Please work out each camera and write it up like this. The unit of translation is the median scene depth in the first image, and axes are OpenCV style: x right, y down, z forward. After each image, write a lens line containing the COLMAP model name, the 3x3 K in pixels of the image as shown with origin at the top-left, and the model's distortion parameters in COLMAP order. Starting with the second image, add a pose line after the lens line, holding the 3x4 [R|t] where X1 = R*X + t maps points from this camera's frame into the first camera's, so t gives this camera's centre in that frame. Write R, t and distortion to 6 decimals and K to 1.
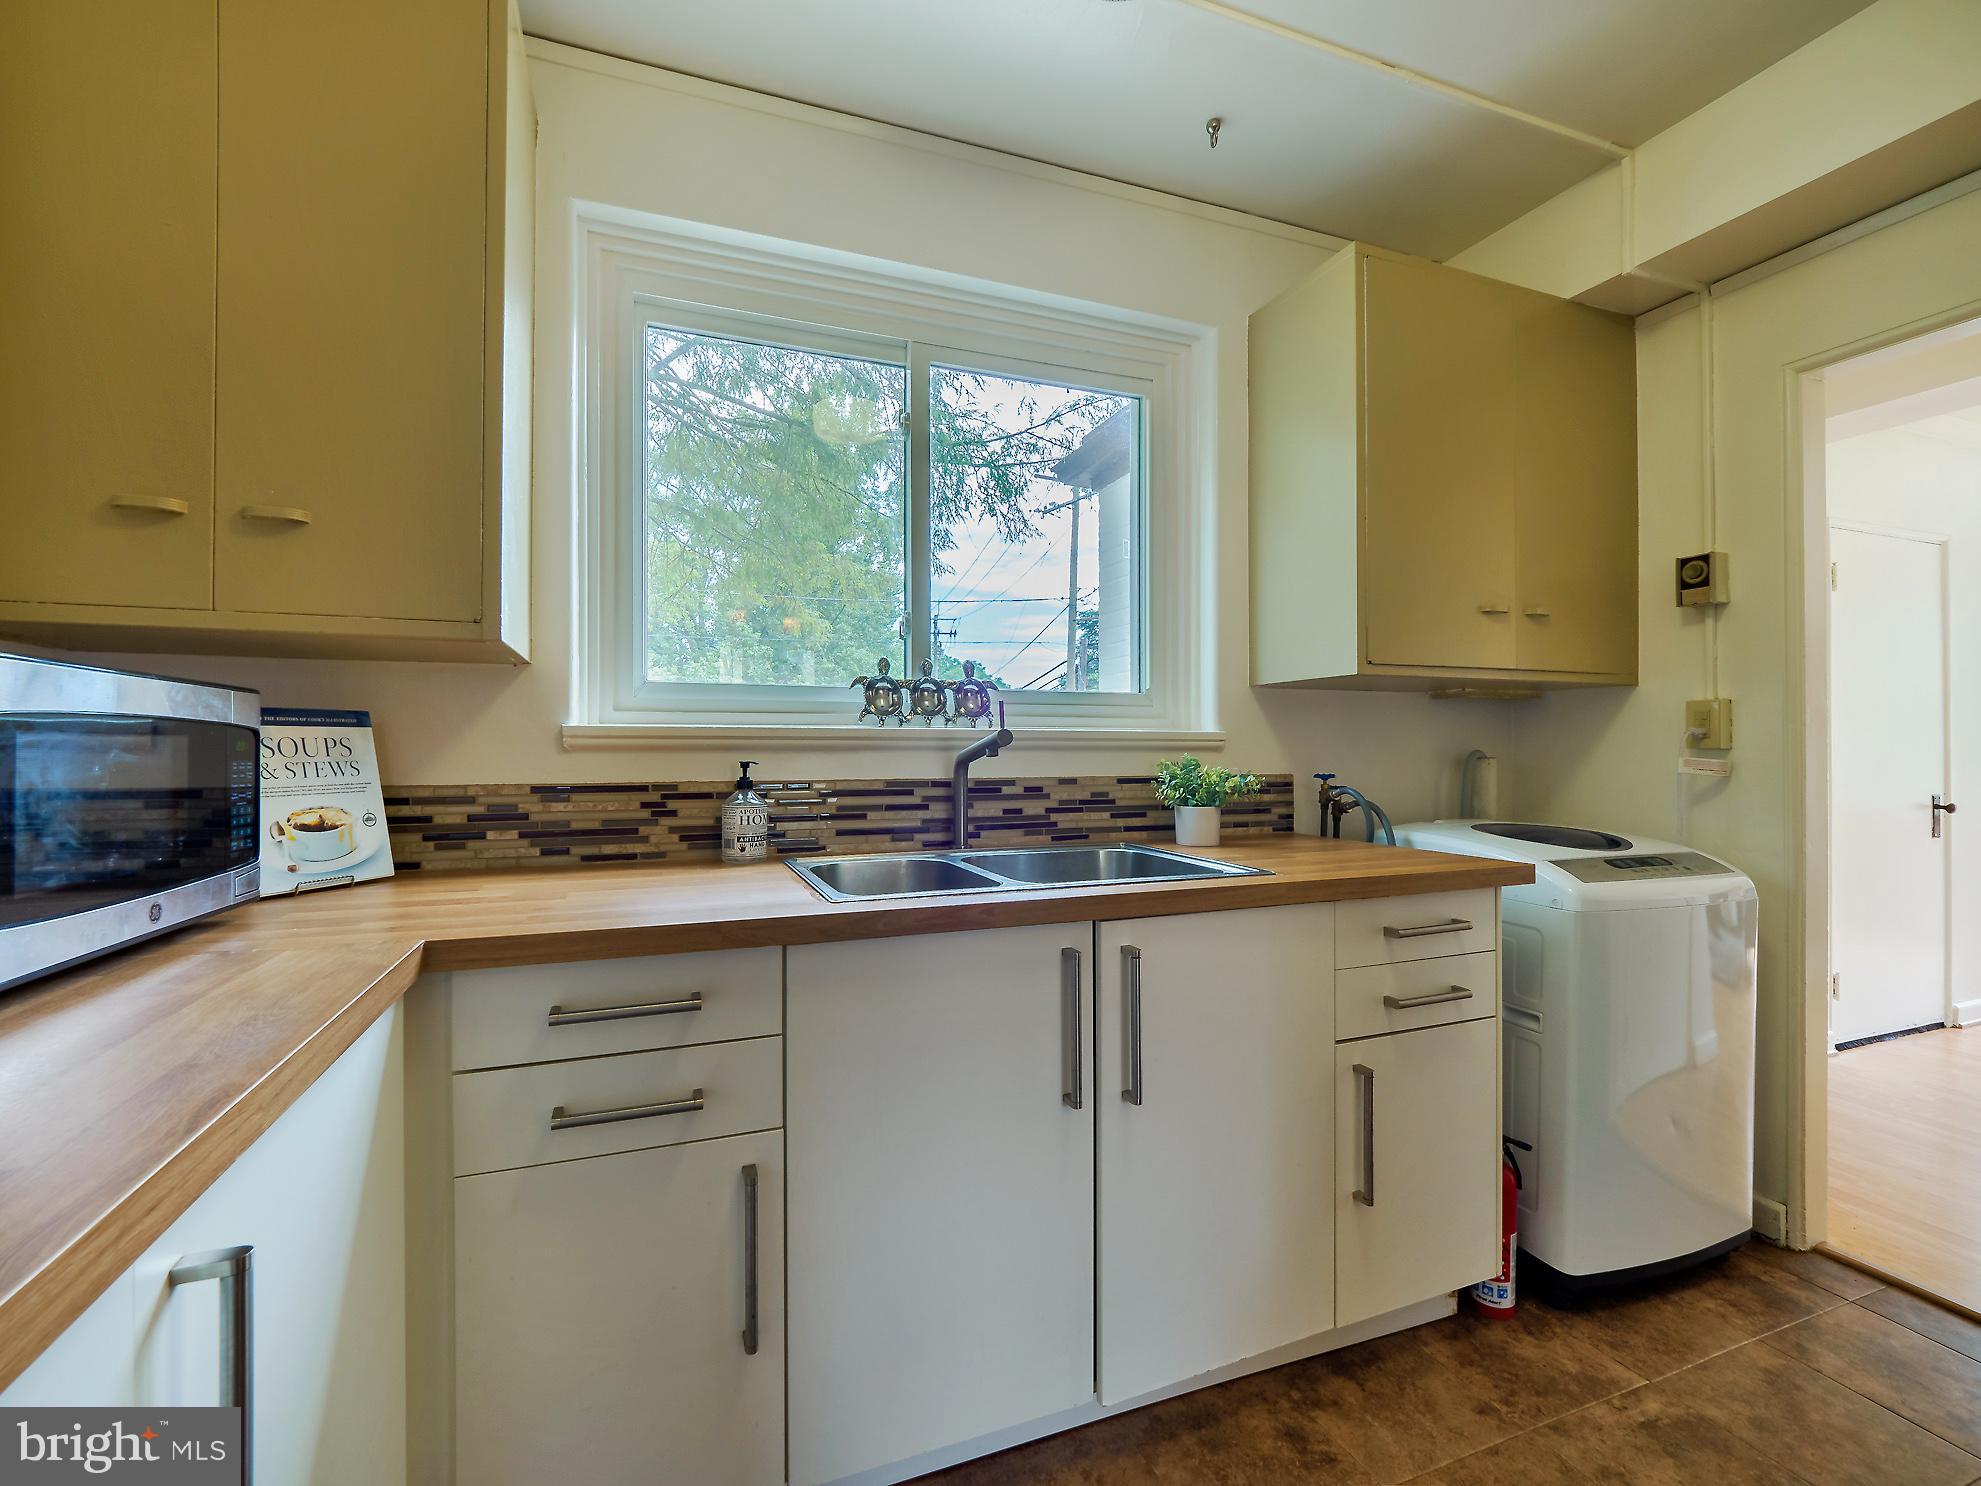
lens RADIAL K [[842.8, 0, 1023.8], [0, 842.8, 741.3], [0, 0, 1]] dist [-0.009378, -0.001116]
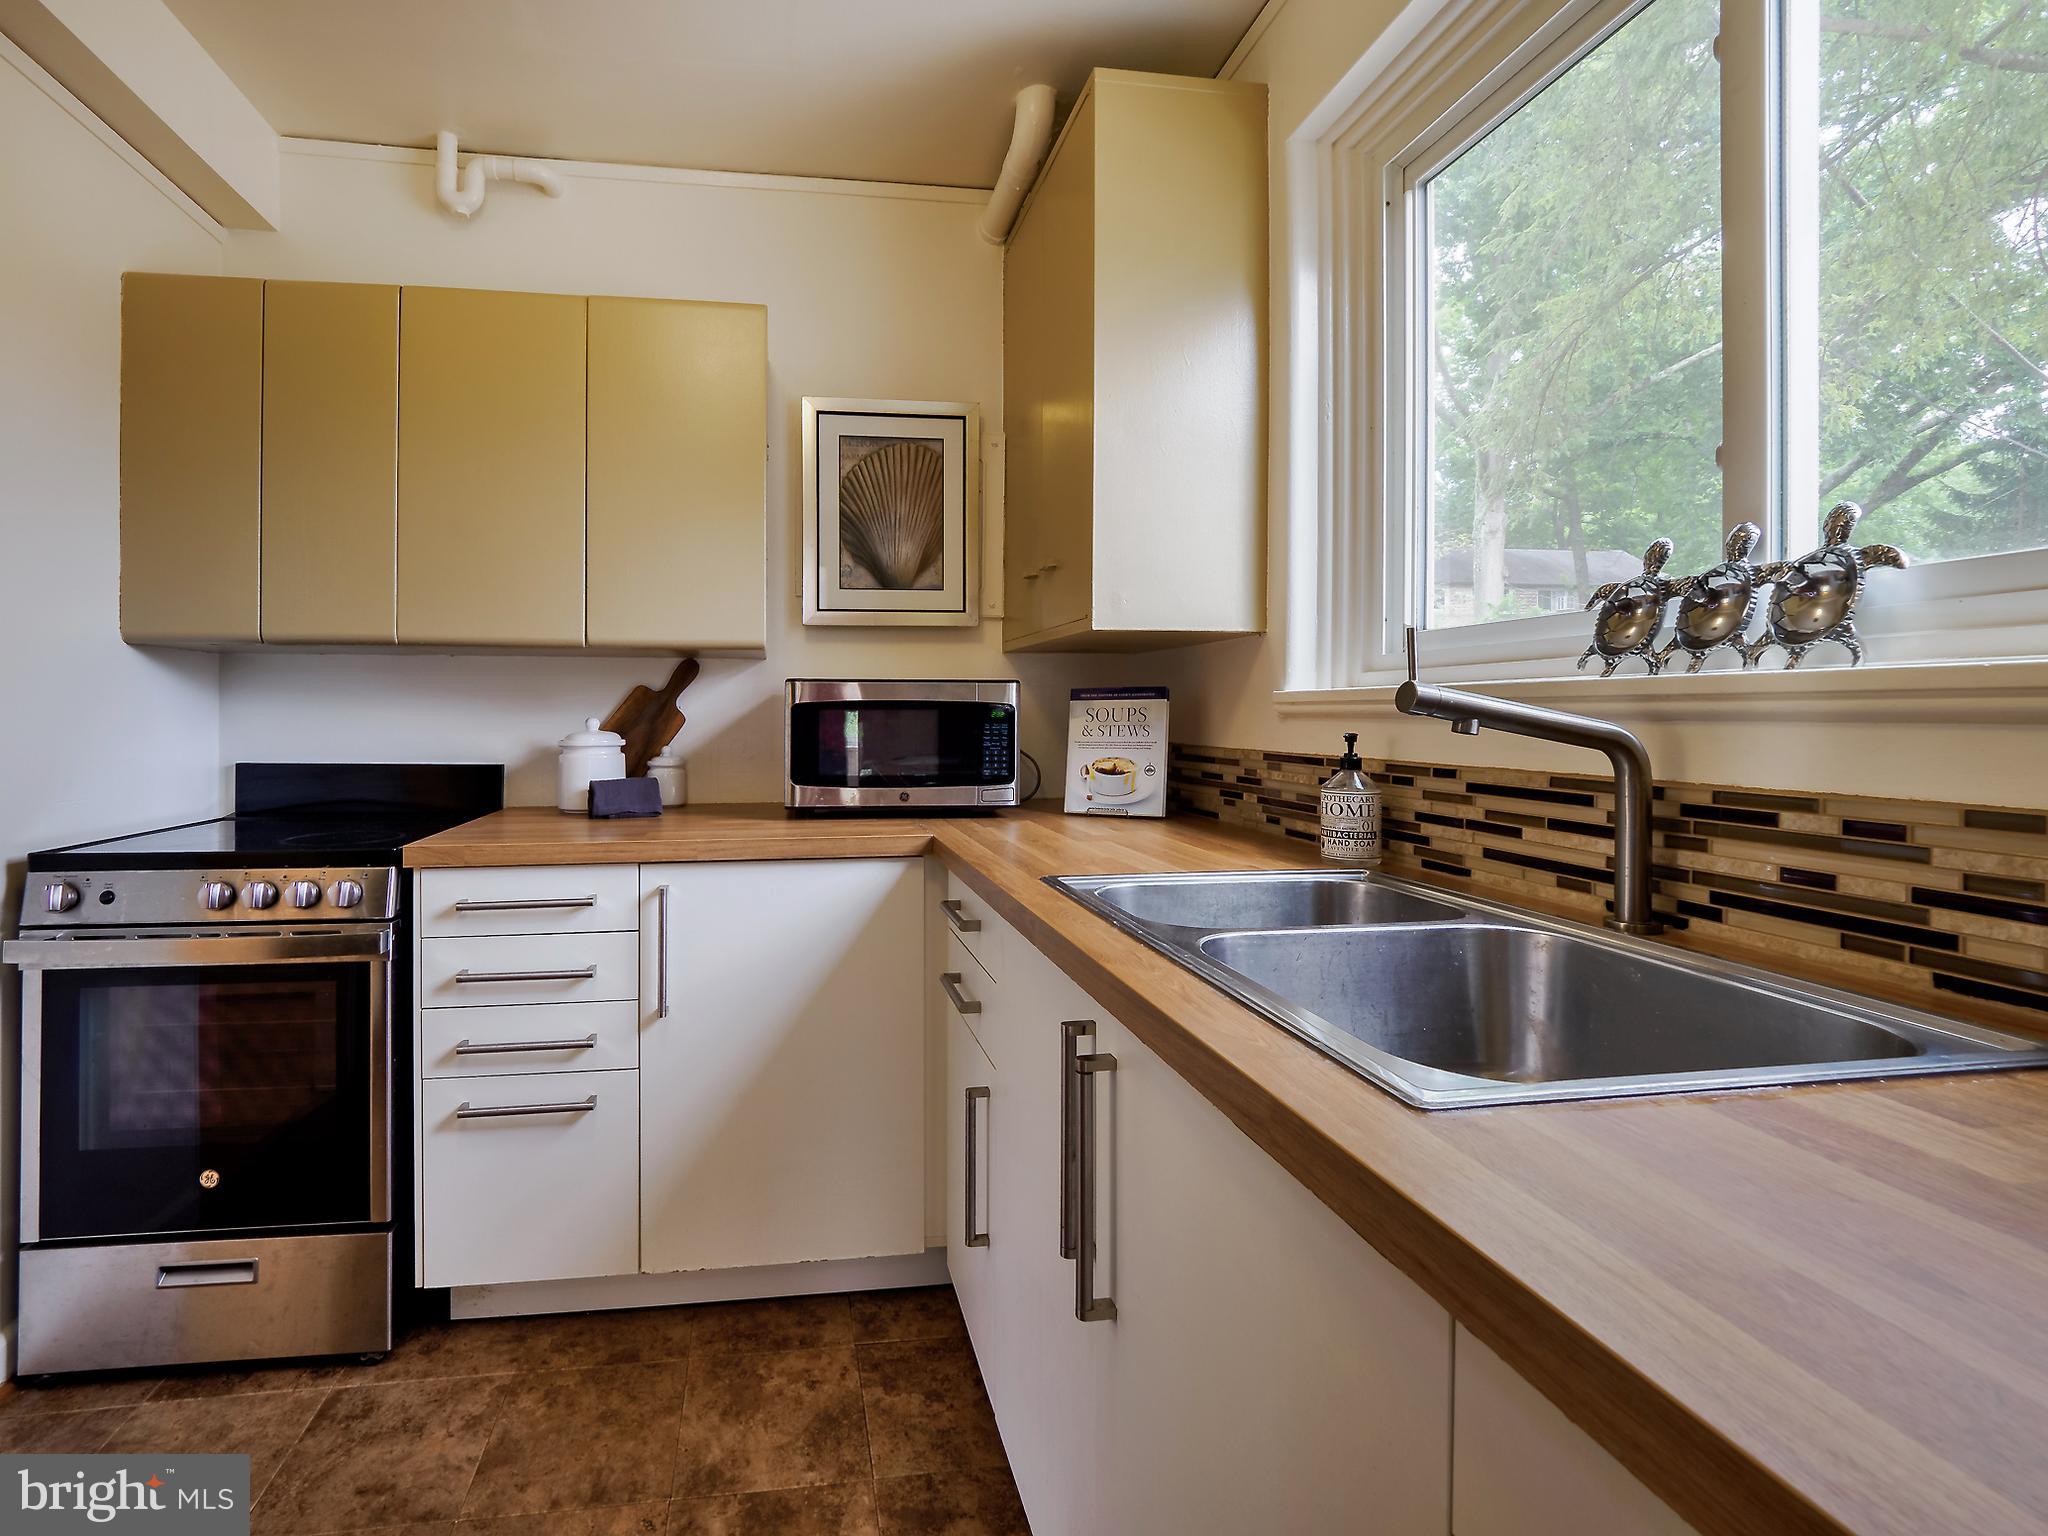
lens RADIAL K [[942.6, 0, 901.5], [0, 942.6, 723.2], [0, 0, 1]] dist [-0.009371, -0.000621]
pose [[-0.254044, 0.010729, -0.967133, 0.580113], [0.009771, 0.999916, 0.008526, 0.002911], [0.967143, -0.007284, -0.254128, 0.780235]]
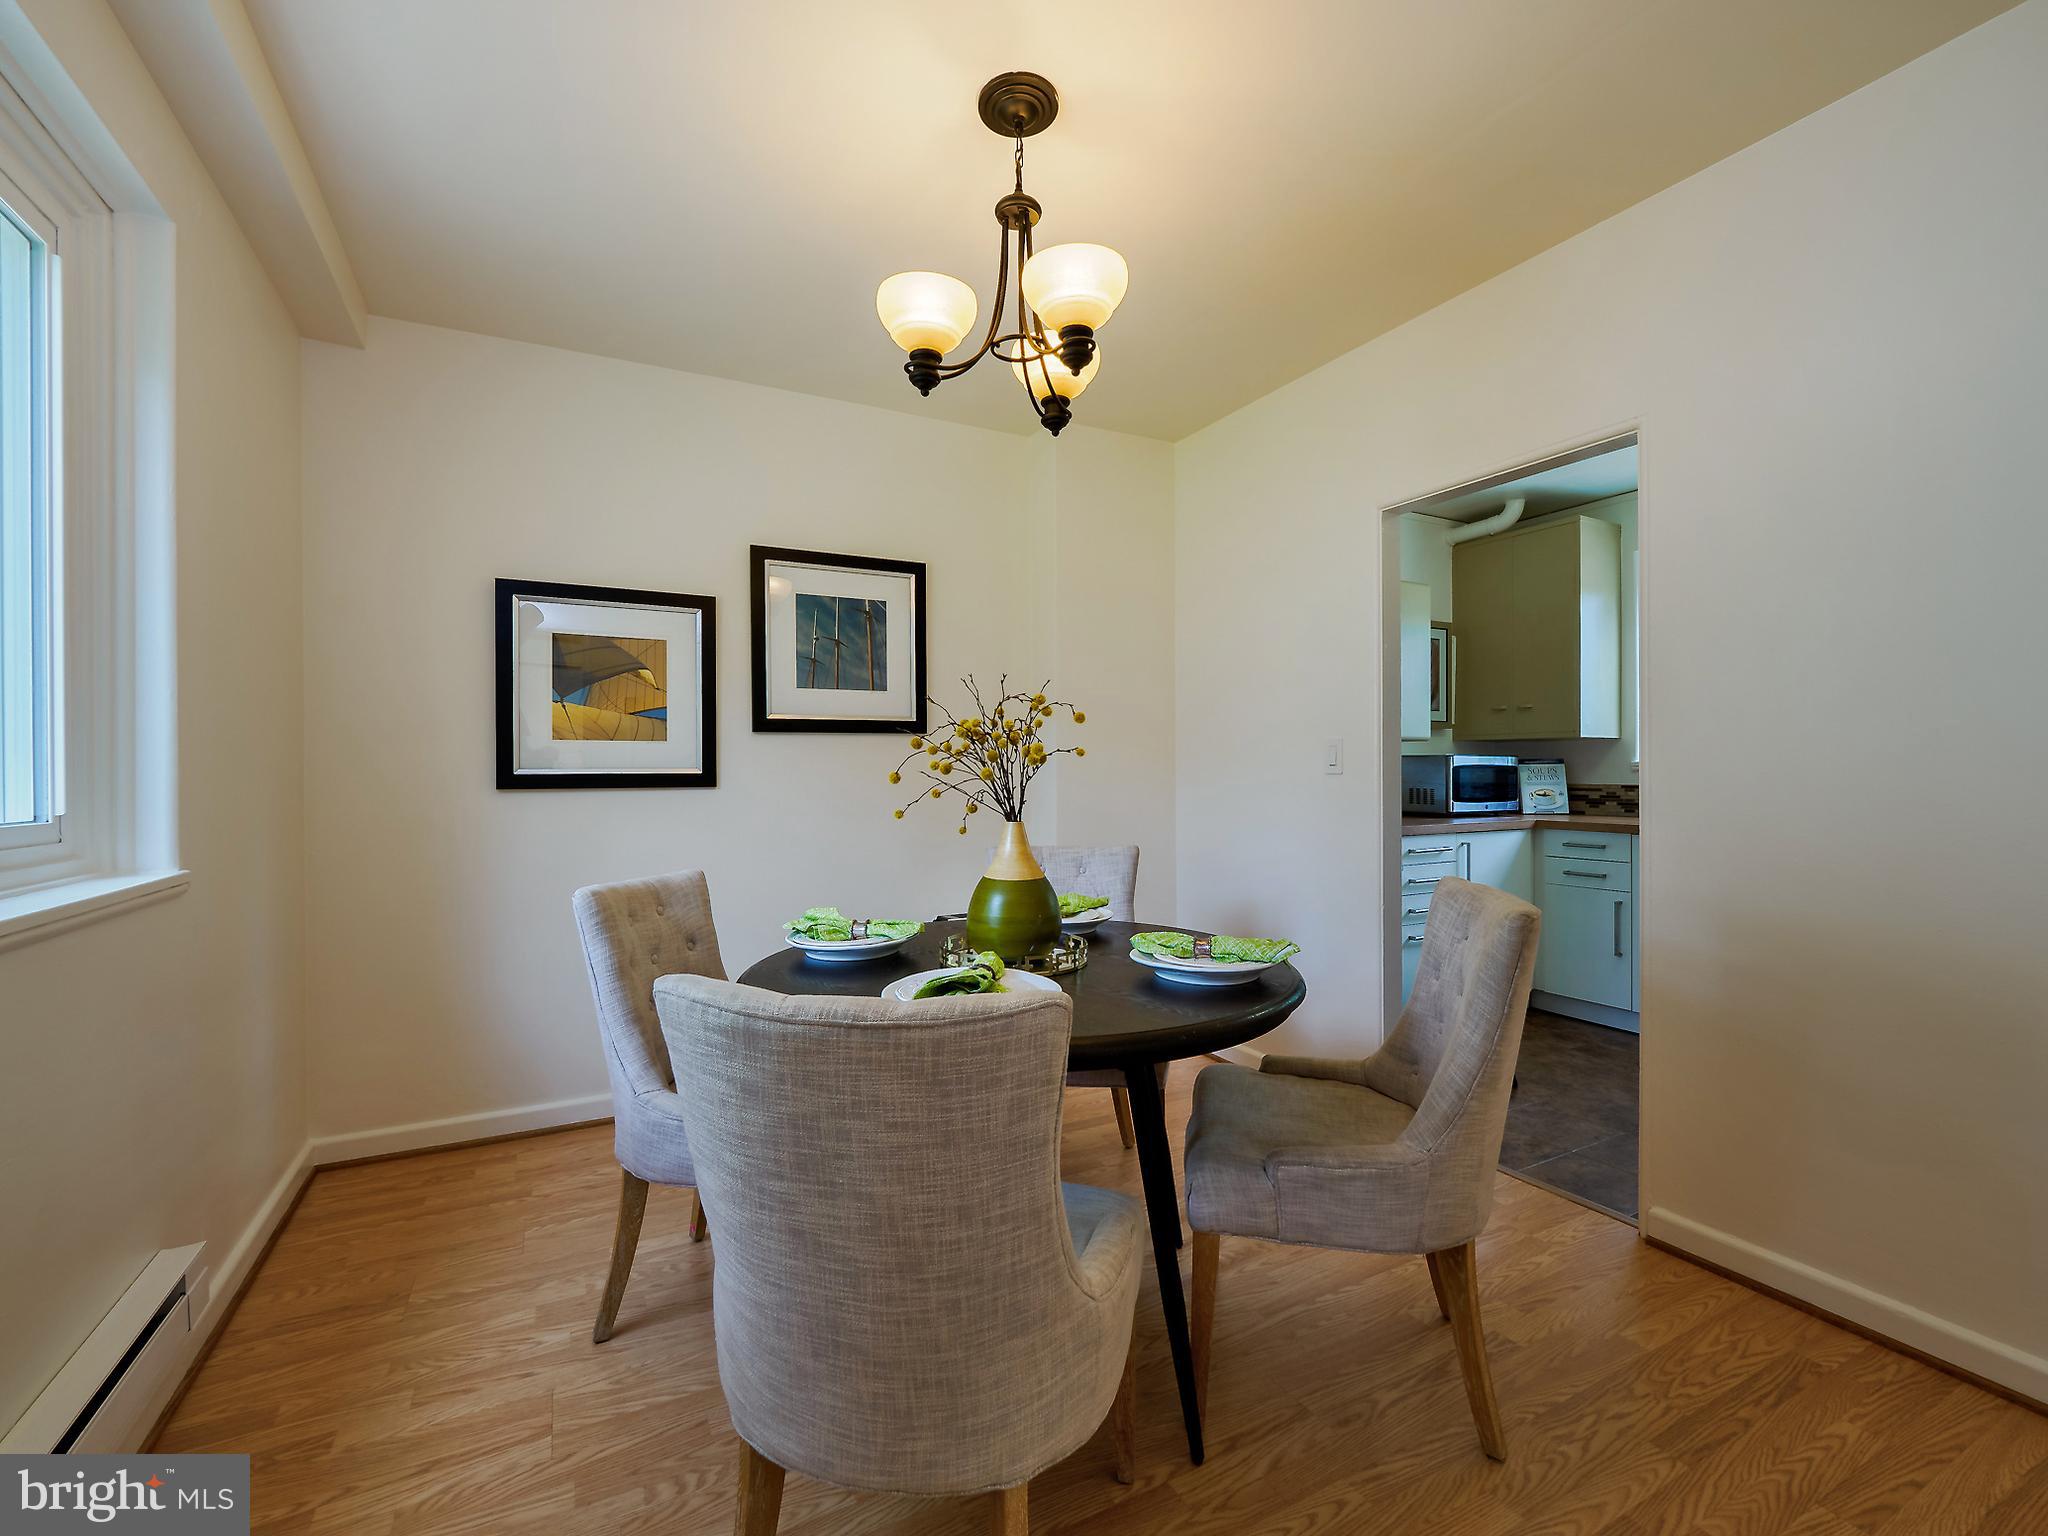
lens RADIAL K [[871.3, 0, 1015.0], [0, 871.3, 775.7], [0, 0, 1]] dist [-0.009378, -0.001116]
pose [[0.088625, 0.007913, -0.996034, 1.751994], [0.013411, 0.999868, 0.009136, -0.024239], [0.995975, -0.014167, 0.088508, -1.009449]]
